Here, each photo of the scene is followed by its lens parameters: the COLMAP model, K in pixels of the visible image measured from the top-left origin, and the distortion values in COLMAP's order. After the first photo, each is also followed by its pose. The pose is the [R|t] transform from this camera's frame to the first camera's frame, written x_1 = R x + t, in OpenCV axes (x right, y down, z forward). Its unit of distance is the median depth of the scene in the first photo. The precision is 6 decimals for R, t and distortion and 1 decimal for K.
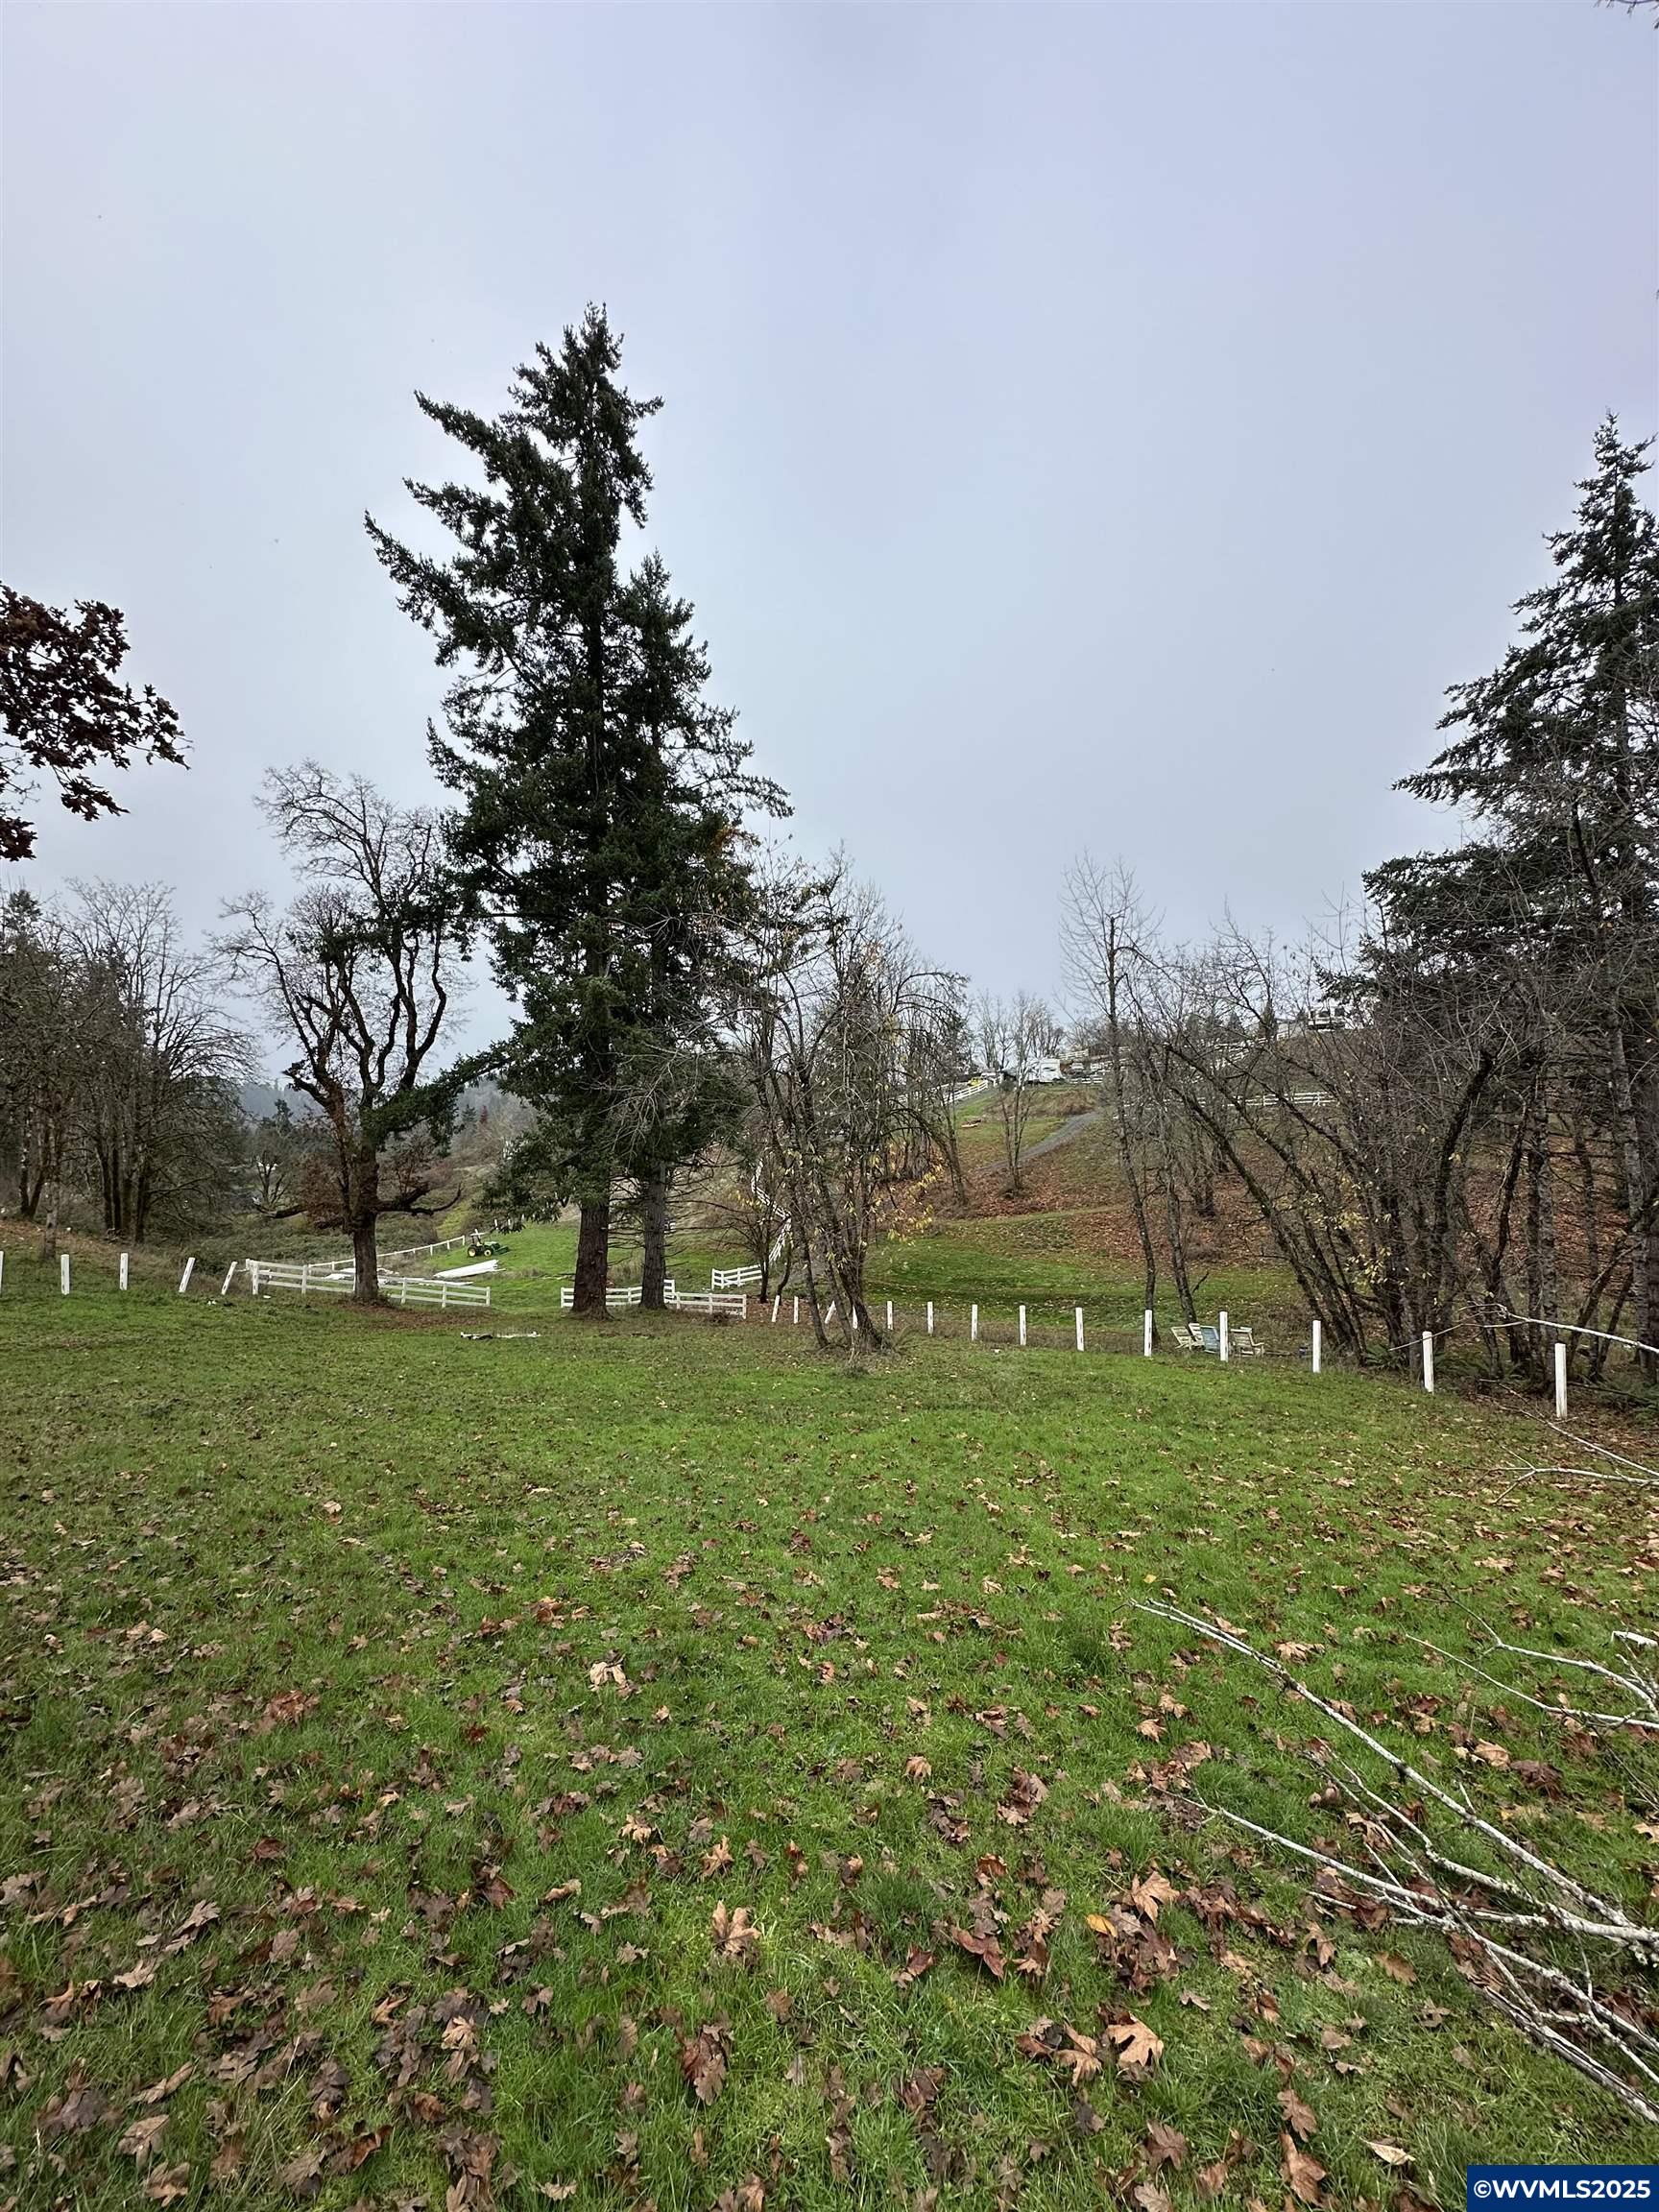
lens RADIAL K [[880.8, 0, 820.8], [0, 880.8, 1110.5], [0, 0, 1]] dist [-0.001421, -0.000646]
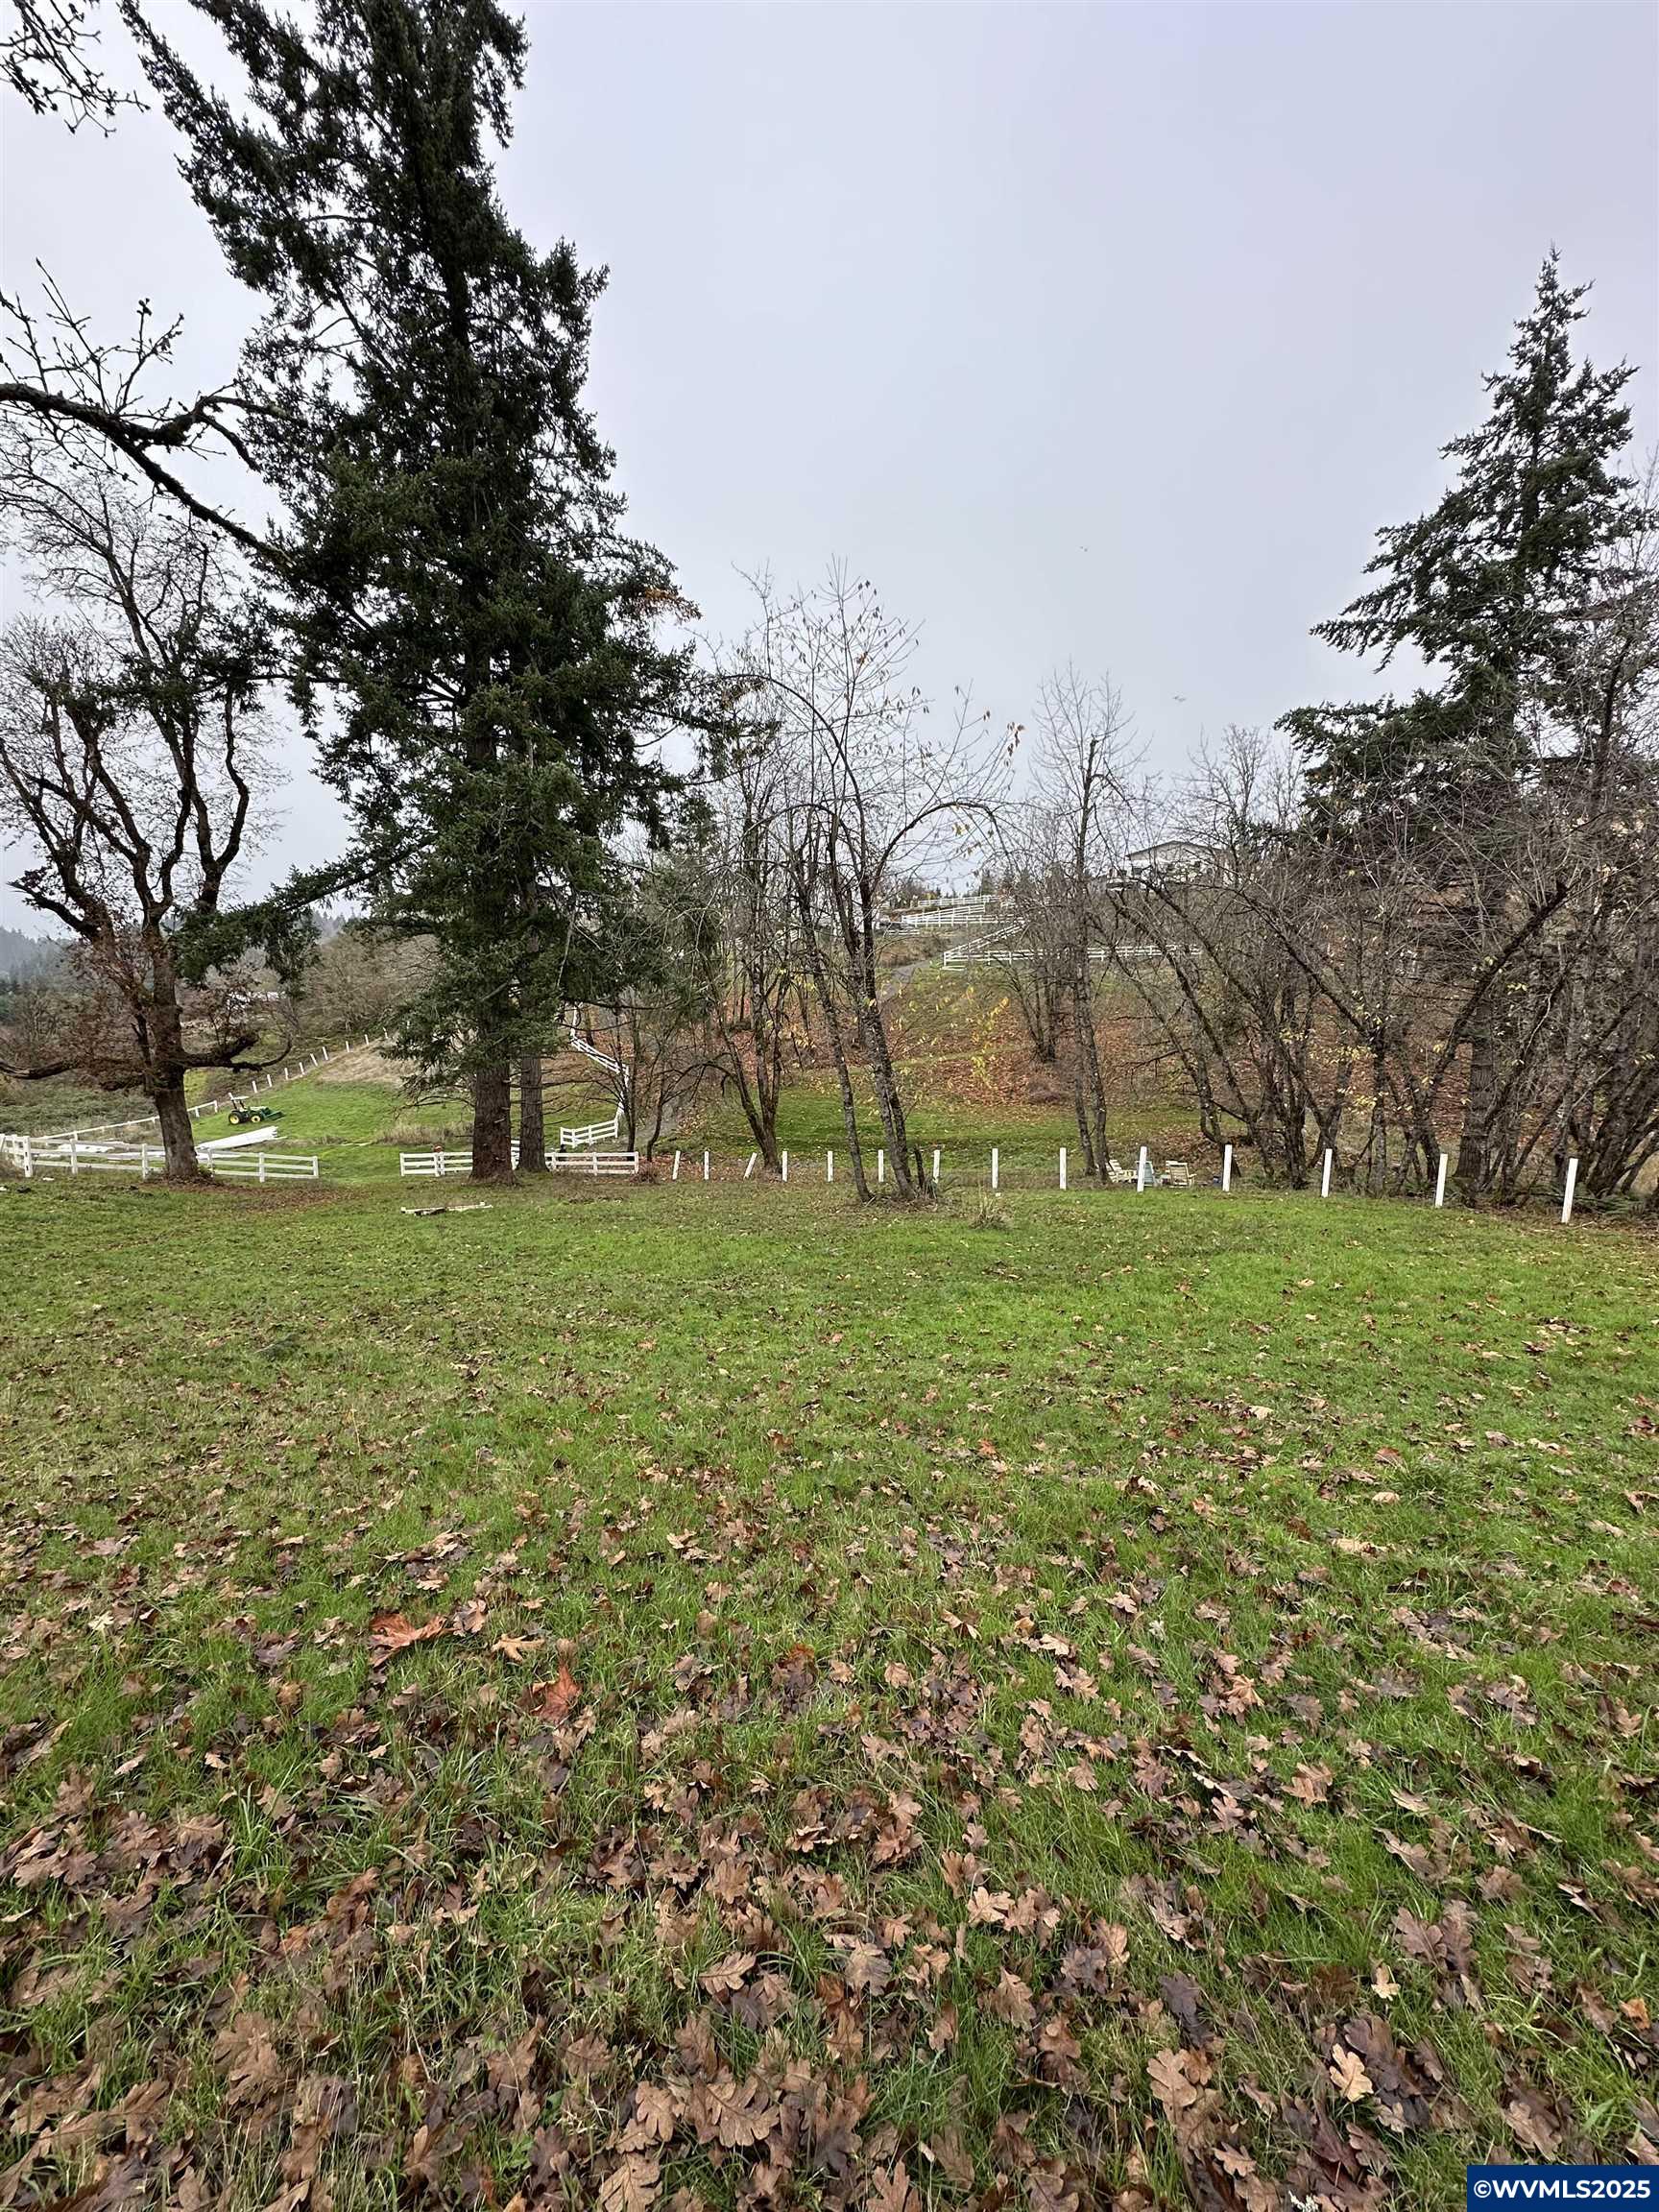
lens RADIAL K [[880.8, 0, 829.5], [0, 880.8, 1111.4], [0, 0, 1]] dist [-0.001421, -0.000646]
pose [[0.965776, -0.029627, 0.257680, -0.157675], [-0.013095, 0.986619, 0.162514, 0.018315], [-0.259047, -0.160327, 0.952465, 0.094218]]
